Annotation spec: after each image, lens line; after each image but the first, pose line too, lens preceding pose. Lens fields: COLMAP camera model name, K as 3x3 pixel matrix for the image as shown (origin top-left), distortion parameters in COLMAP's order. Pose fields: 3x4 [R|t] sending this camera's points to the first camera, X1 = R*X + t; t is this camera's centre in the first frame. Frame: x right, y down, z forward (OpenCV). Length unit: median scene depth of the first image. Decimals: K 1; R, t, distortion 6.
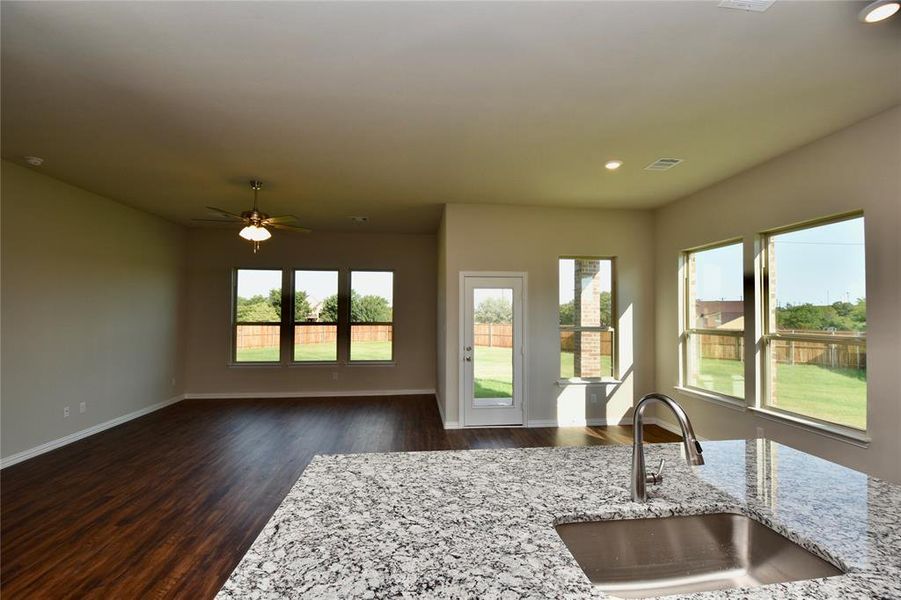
lens RADIAL K [[400.3, 0, 454.6], [0, 400.3, 303.8], [0, 0, 1]] dist [-0.001412, -0.011057]
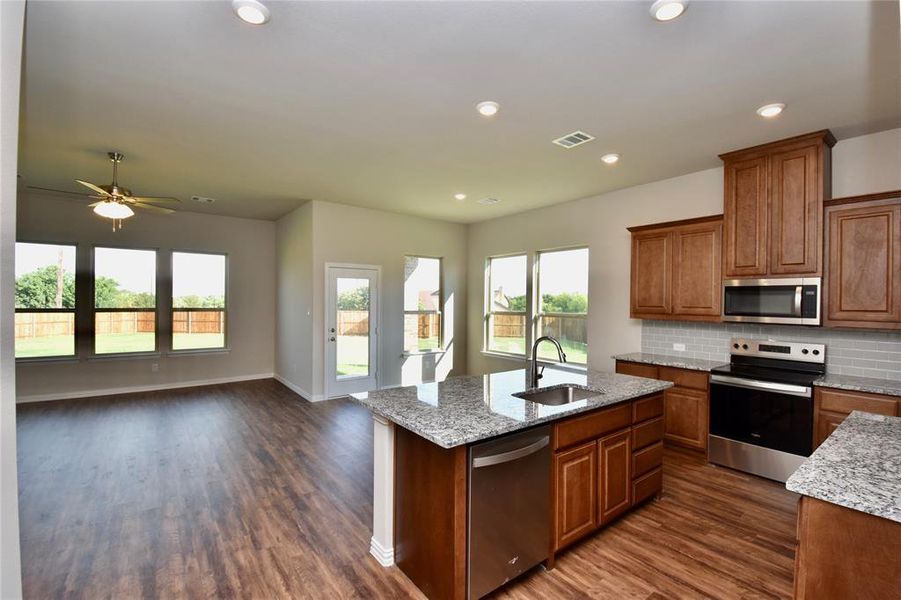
lens RADIAL K [[400.3, 0, 453.2], [0, 400.3, 300.6], [0, 0, 1]] dist [-0.001412, -0.011057]
pose [[0.852945, 0.005097, 0.521975, -0.299426], [-0.018461, 0.999621, 0.020406, -0.002750], [-0.521673, -0.027042, 0.852717, -0.173451]]
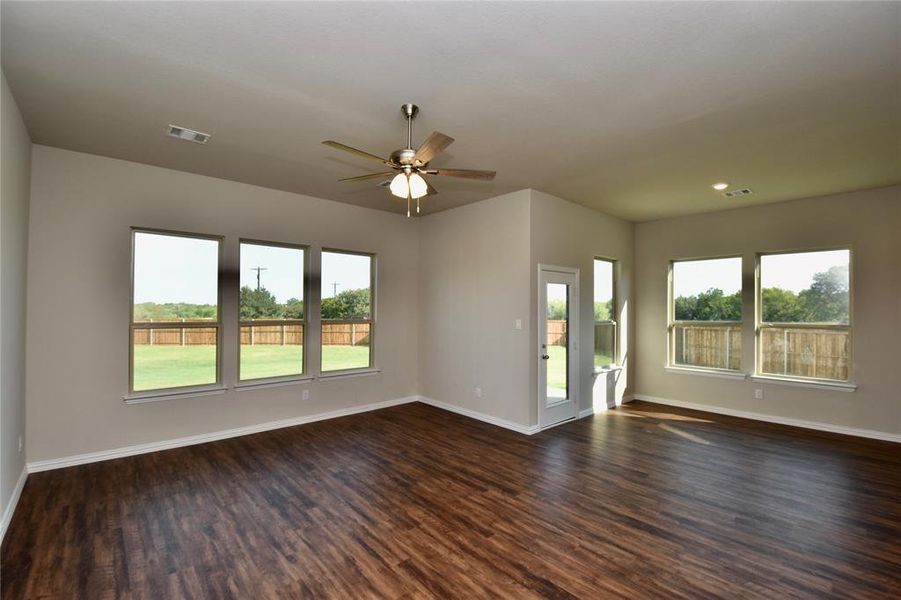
lens RADIAL K [[400.3, 0, 449.7], [0, 400.3, 302.9], [0, 0, 1]] dist [-0.001412, -0.011057]
pose [[0.812012, 0.008111, 0.583584, -0.779680], [-0.015391, 0.999853, 0.007519, 0.005764], [-0.583438, -0.015088, 0.812018, 0.396851]]
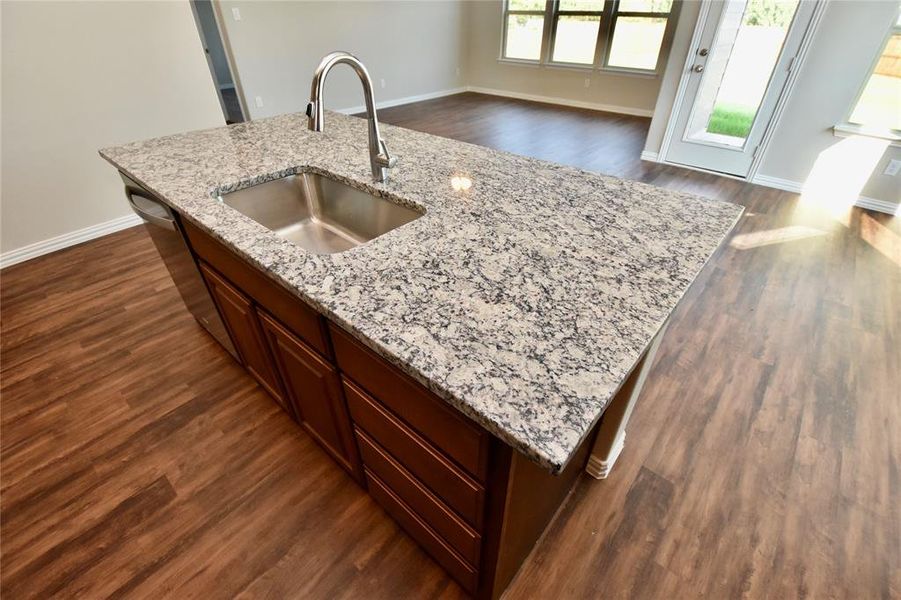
lens RADIAL K [[400.3, 0, 454.8], [0, 400.3, 302.8], [0, 0, 1]] dist [-0.001412, -0.011057]
pose [[0.677735, 0.435093, -0.592764, 0.381497], [0.016749, 0.796802, 0.604008, 0.038000], [0.735116, -0.419285, 0.532734, 0.134516]]
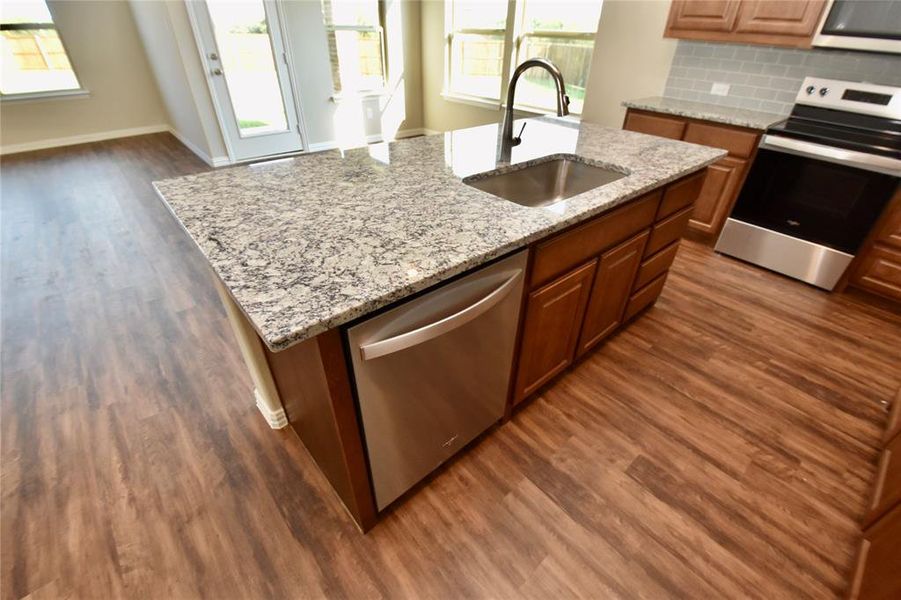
lens RADIAL K [[400.3, 0, 456.9], [0, 400.3, 304.8], [0, 0, 1]] dist [-0.001412, -0.011057]
pose [[0.811936, -0.319074, 0.488827, -0.120618], [-0.036282, 0.808193, 0.587799, 0.036101], [-0.582618, -0.494991, 0.644624, 0.015353]]
